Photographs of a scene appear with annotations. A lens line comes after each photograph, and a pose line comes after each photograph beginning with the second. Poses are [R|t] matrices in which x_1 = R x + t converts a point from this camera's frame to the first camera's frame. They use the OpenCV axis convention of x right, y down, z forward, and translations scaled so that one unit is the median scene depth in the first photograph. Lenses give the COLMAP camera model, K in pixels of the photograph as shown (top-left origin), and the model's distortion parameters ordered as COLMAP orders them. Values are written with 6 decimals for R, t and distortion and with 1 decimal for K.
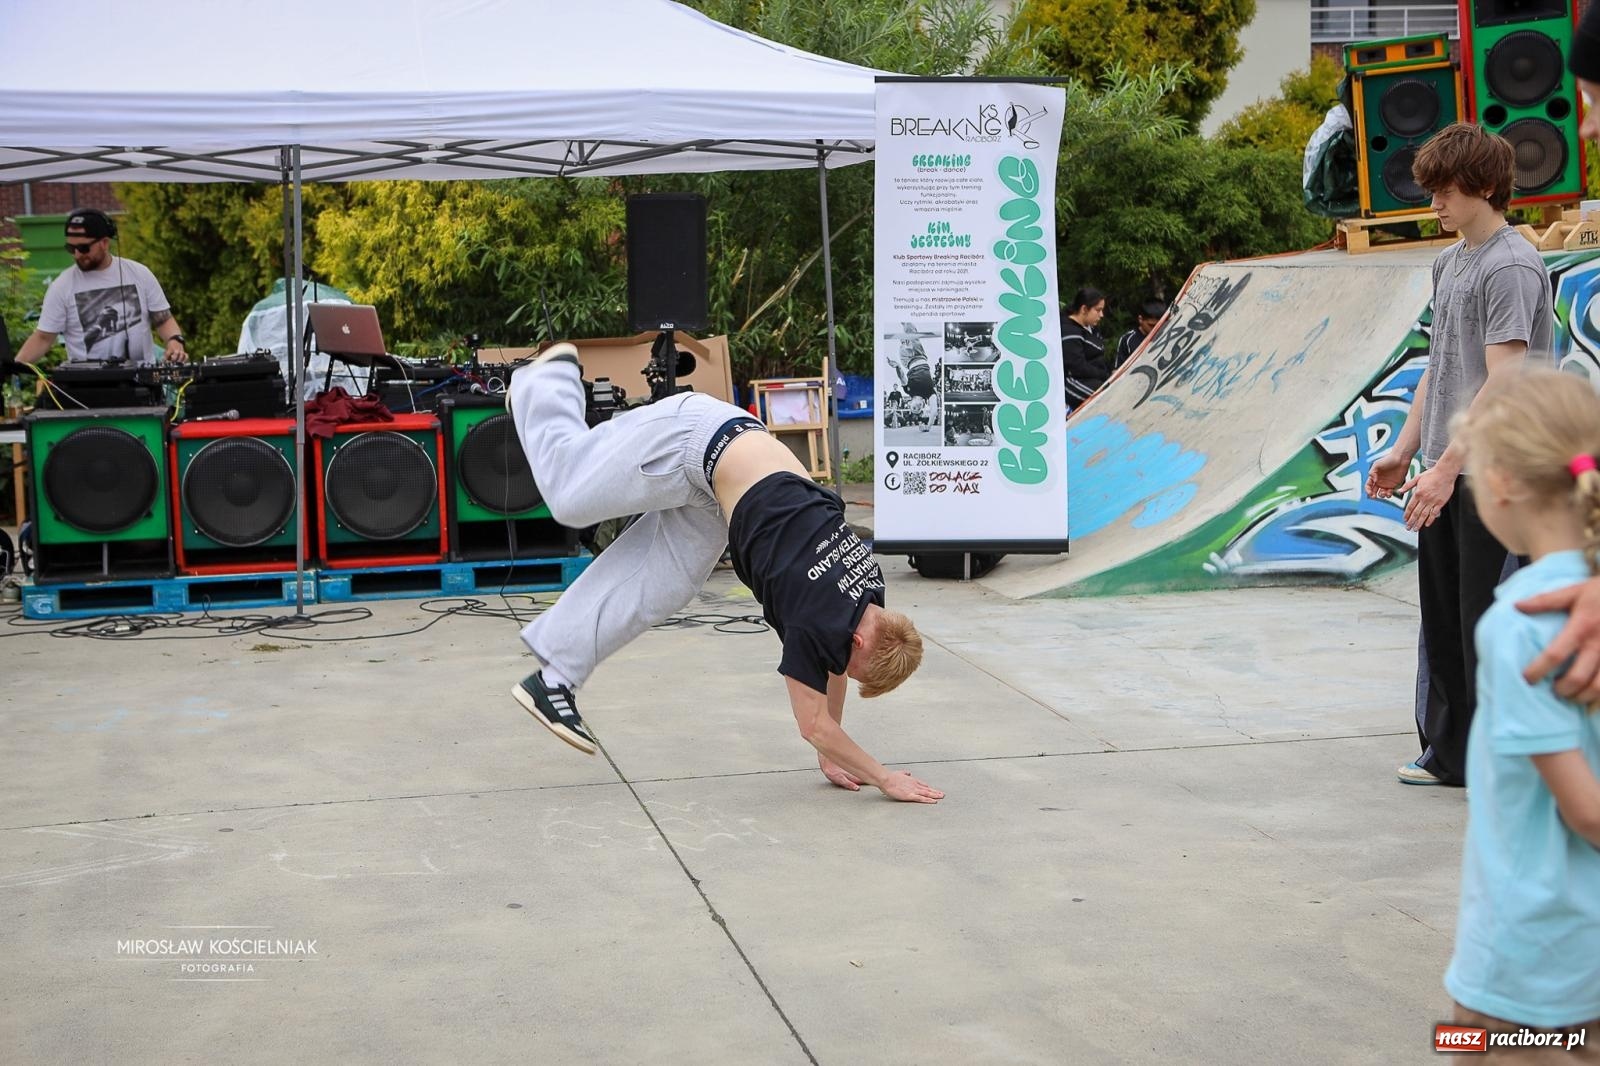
lens RADIAL K [[2454.8, 0, 800.0], [0, 2454.8, 533.0], [0, 0, 1]] dist [0.053460, 0.044192]
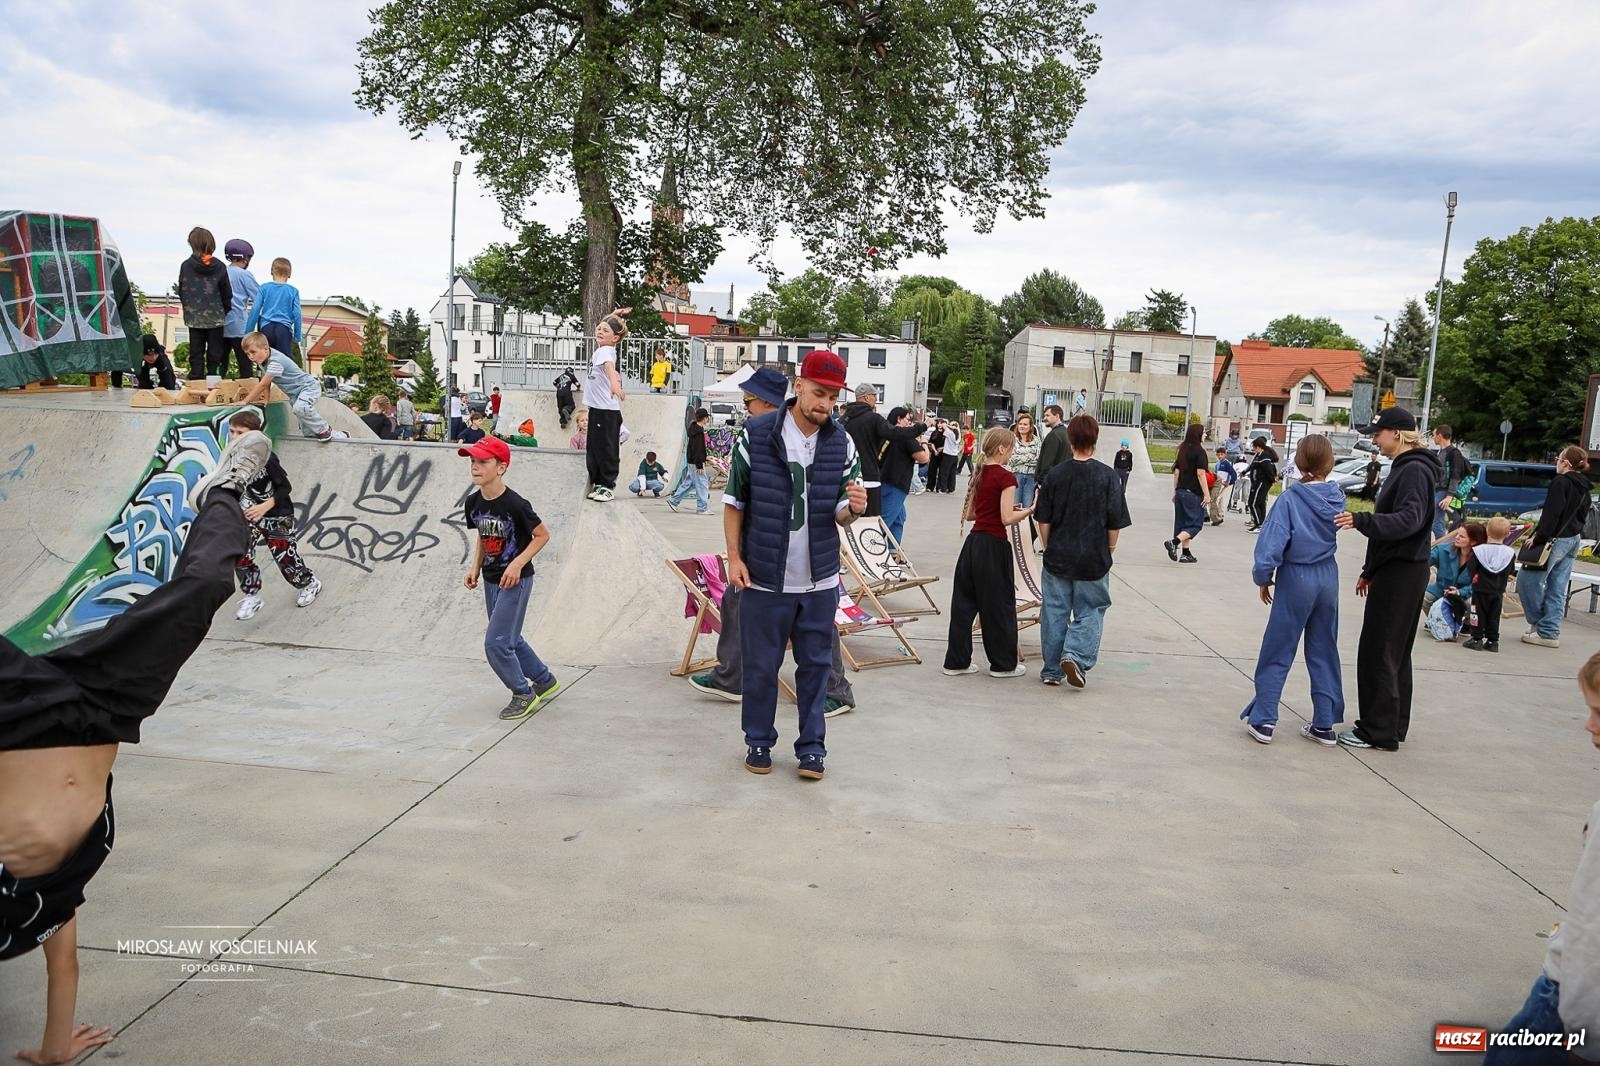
lens RADIAL K [[1095.9, 0, 826.1], [0, 1095.9, 542.1], [0, 0, 1]] dist [-0.112512, 0.090830]
pose [[0.290213, -0.075020, 0.954017, -0.244191], [0.057886, 0.996473, 0.060750, -0.045544], [-0.955210, 0.037594, 0.293532, 0.421786]]
